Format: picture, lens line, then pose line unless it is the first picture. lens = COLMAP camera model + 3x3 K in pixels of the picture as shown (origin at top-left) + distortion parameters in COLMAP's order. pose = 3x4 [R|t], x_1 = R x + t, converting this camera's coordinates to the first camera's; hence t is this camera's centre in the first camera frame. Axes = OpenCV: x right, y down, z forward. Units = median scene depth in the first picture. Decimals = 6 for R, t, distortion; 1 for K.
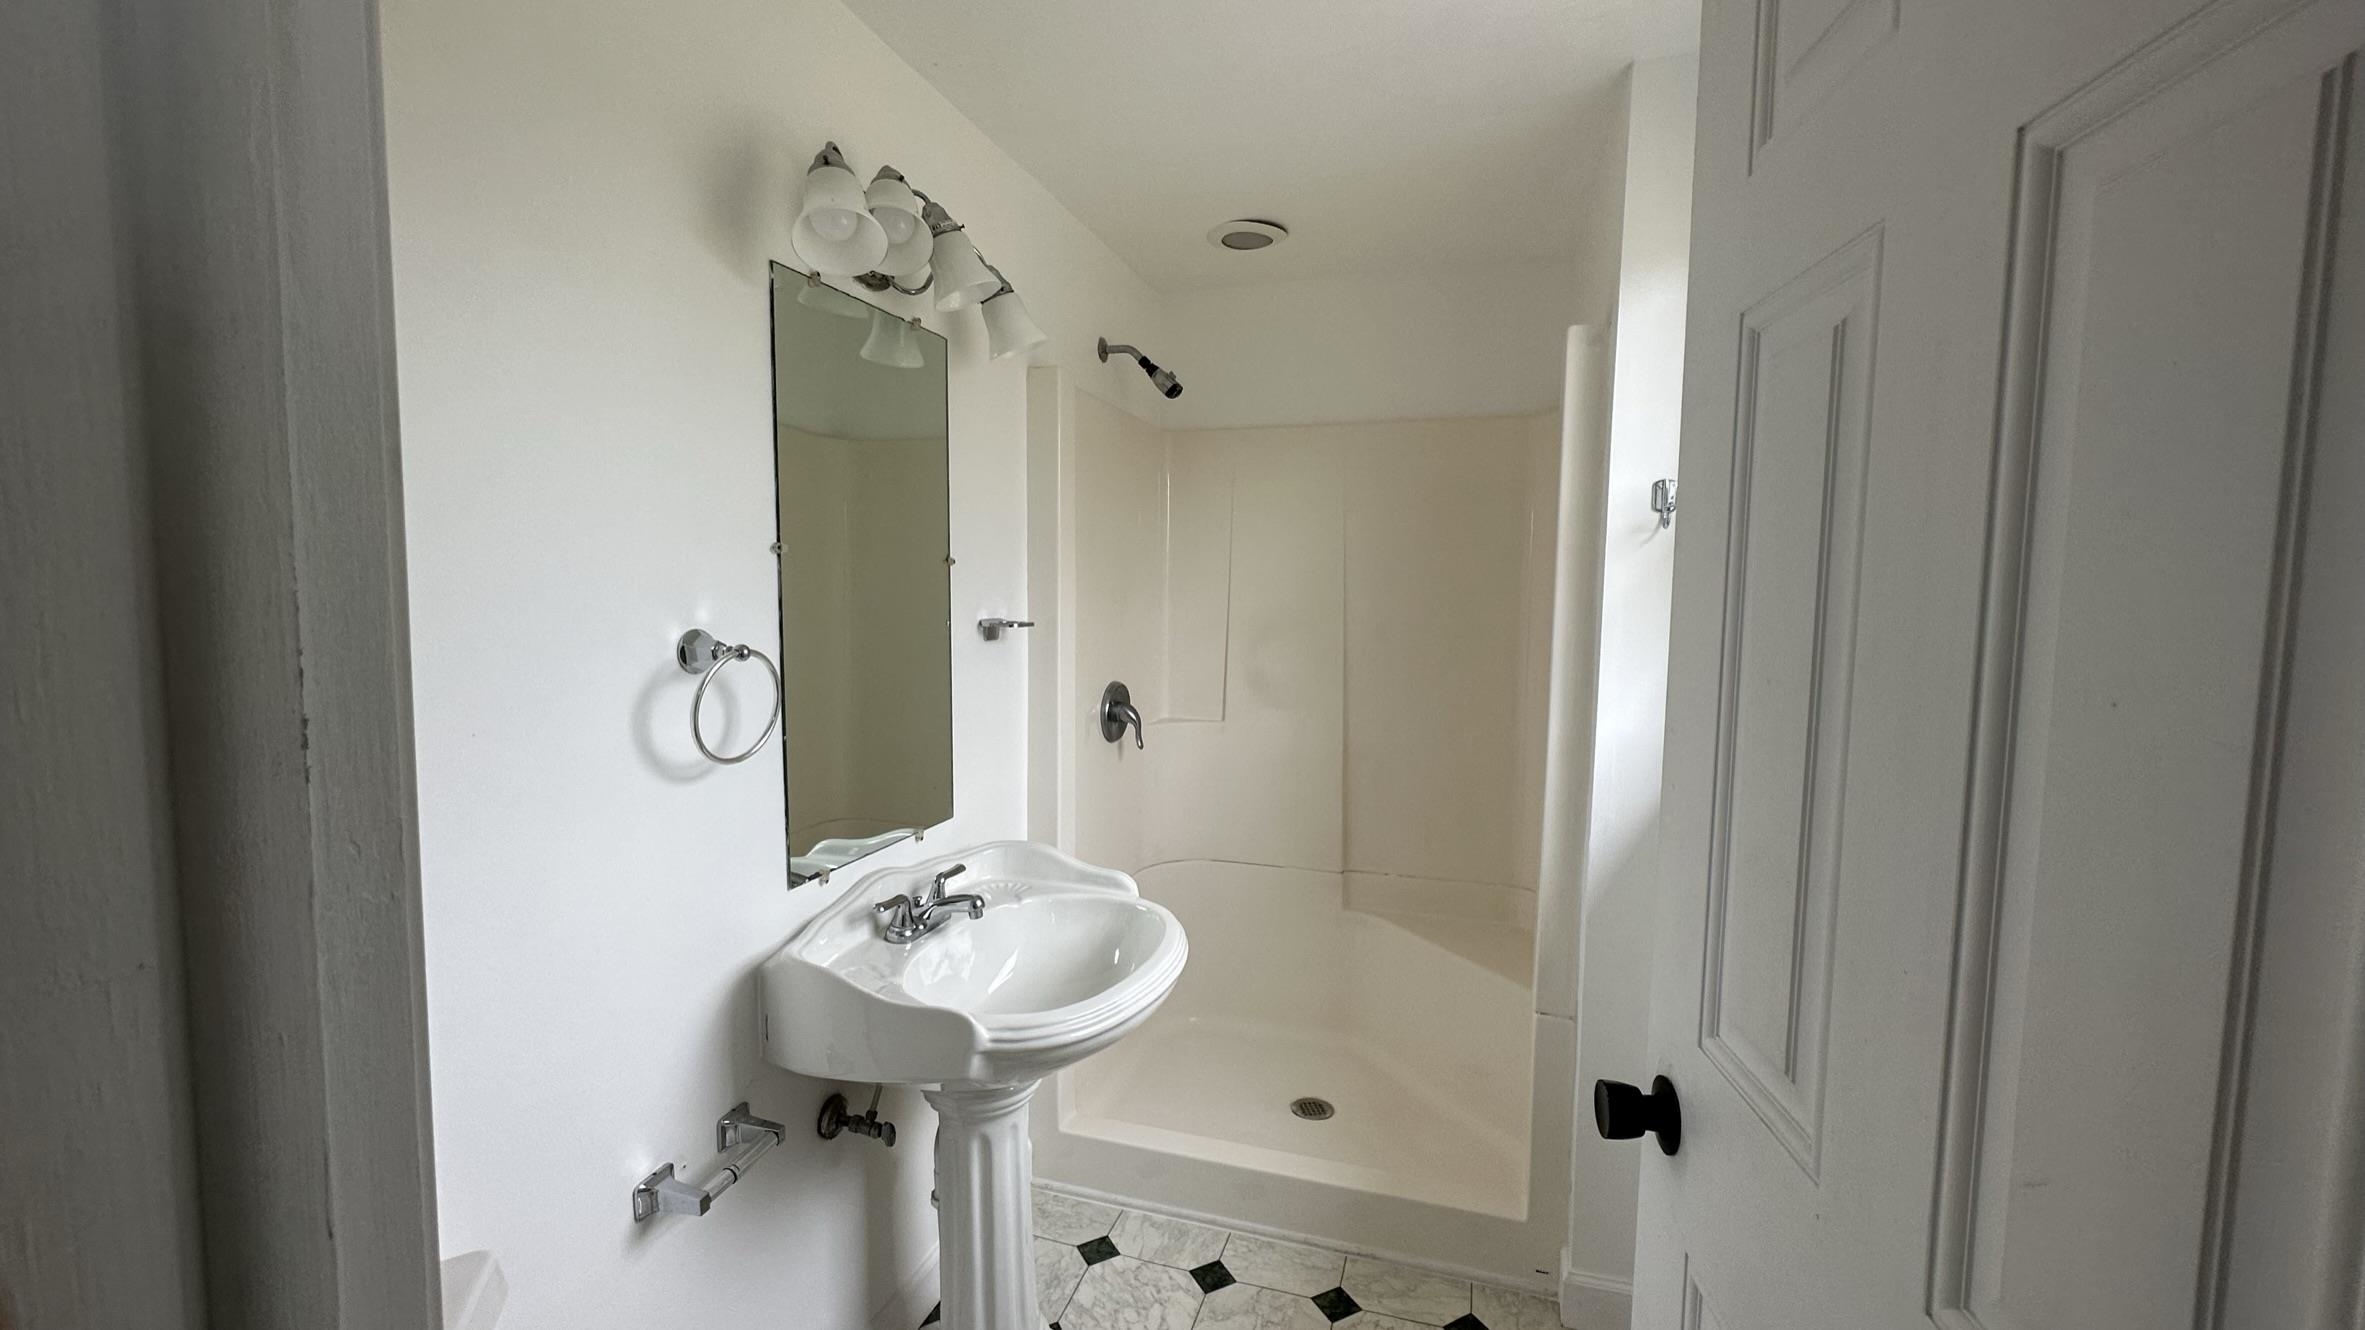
lens RADIAL K [[951.9, 0, 1188.6], [0, 951.9, 665.1], [0, 0, 1]] dist [-0.000379, -0.000110]
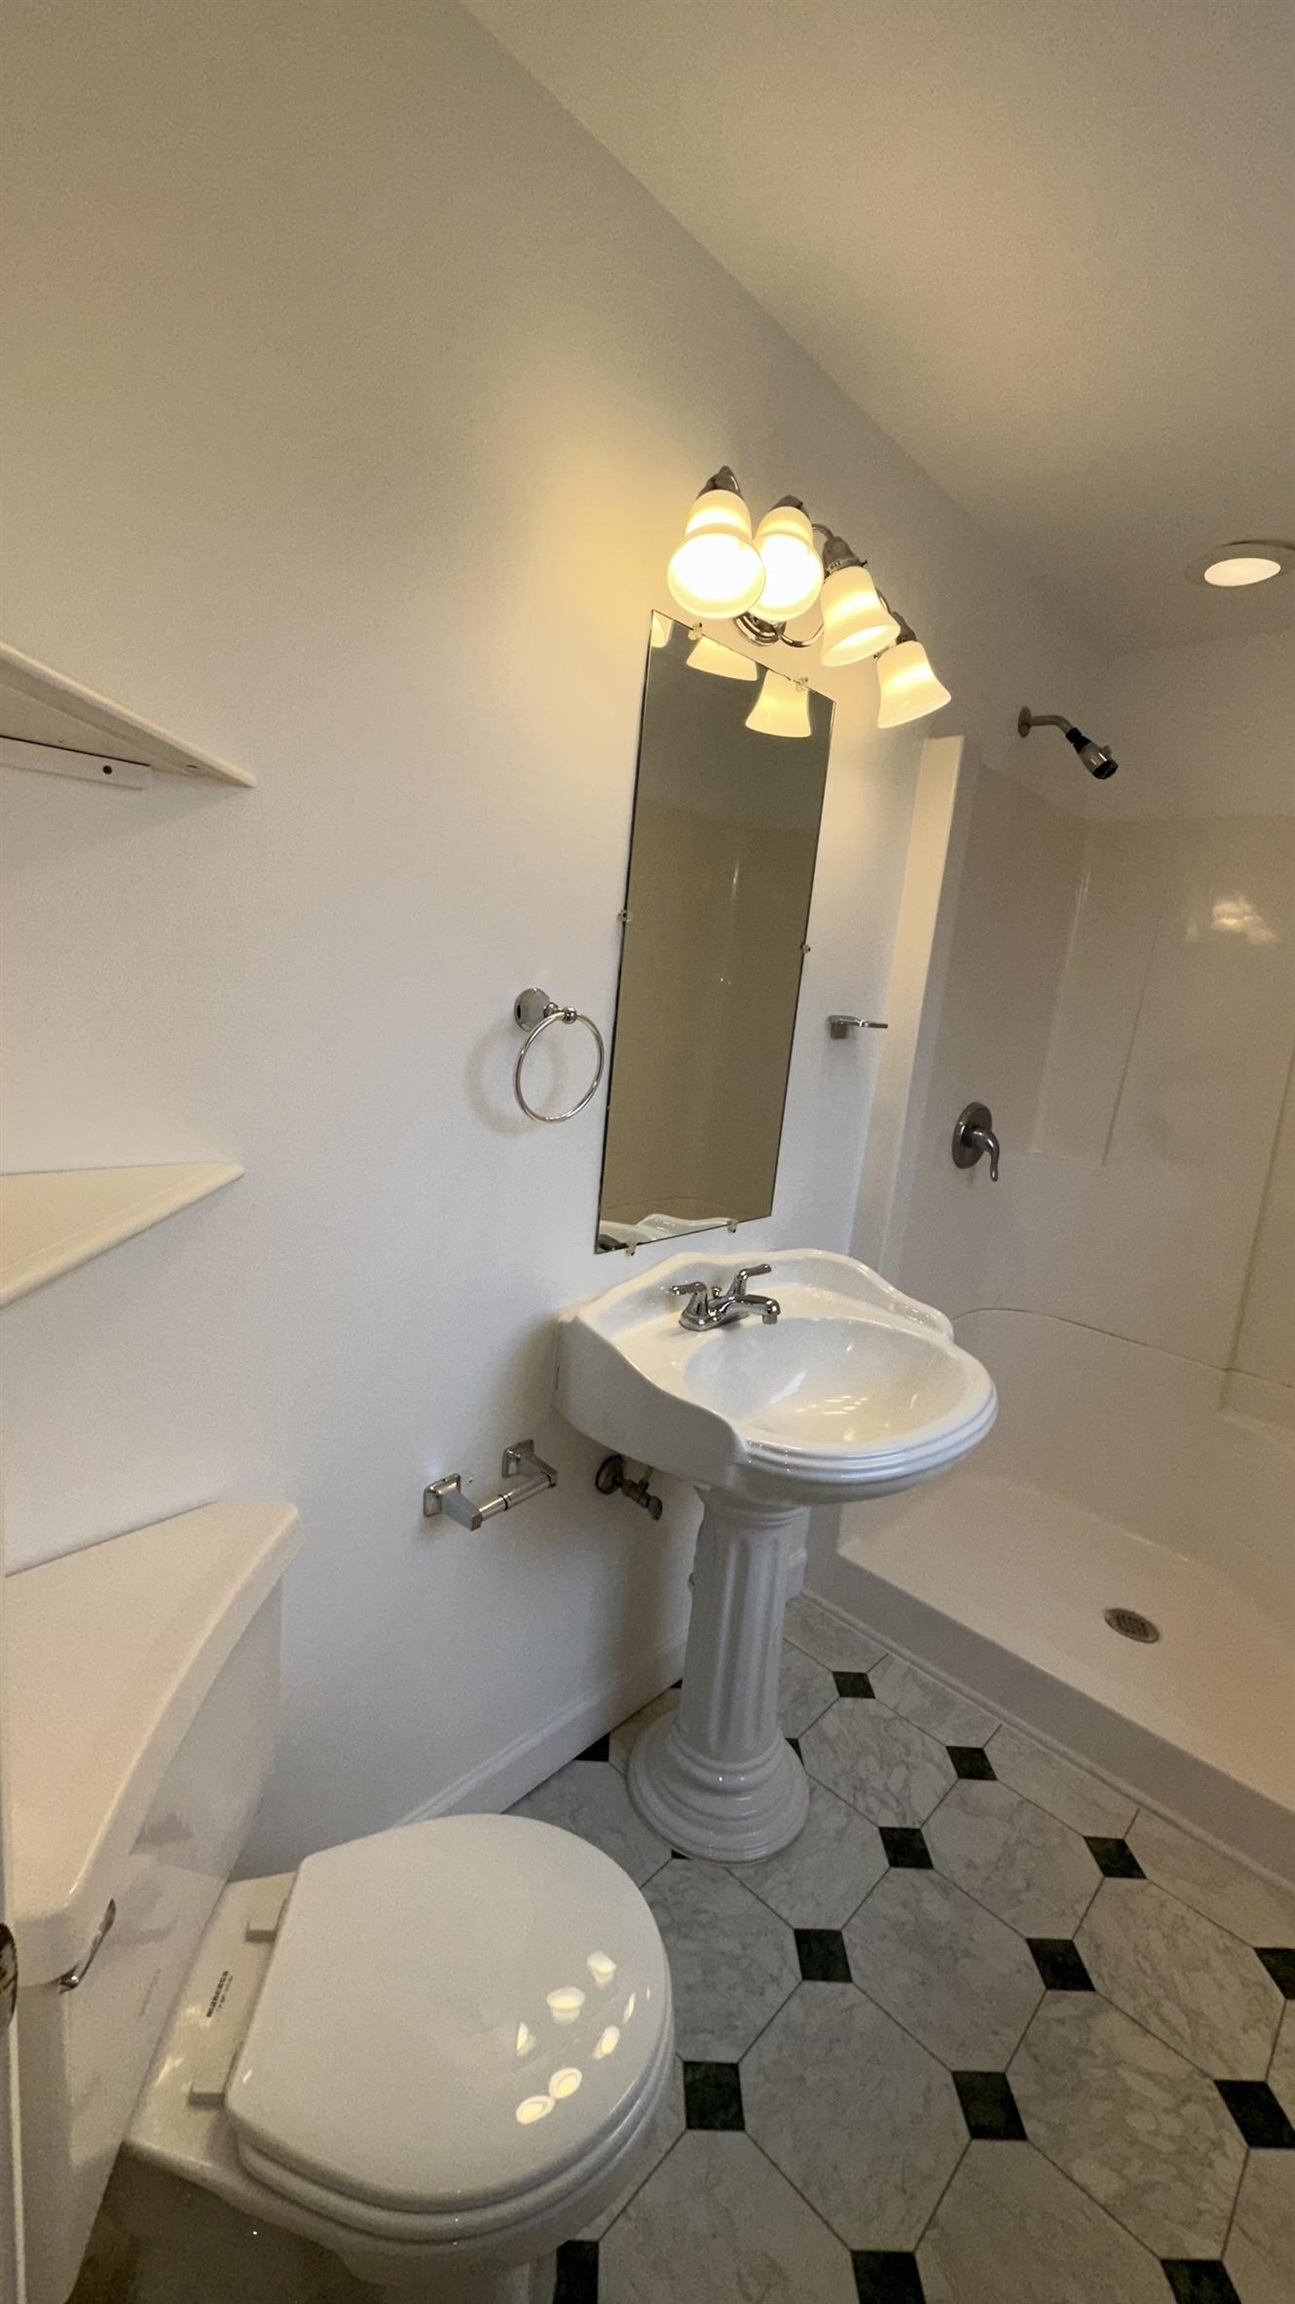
lens RADIAL K [[927.3, 0, 650.2], [0, 927.3, 1151.6], [0, 0, 1]] dist [-0.000379, -0.000110]
pose [[0.895960, 0.161117, -0.413880, 0.026232], [-0.126191, 0.985822, 0.110589, 0.006945], [0.425830, -0.046855, 0.903589, 0.108482]]
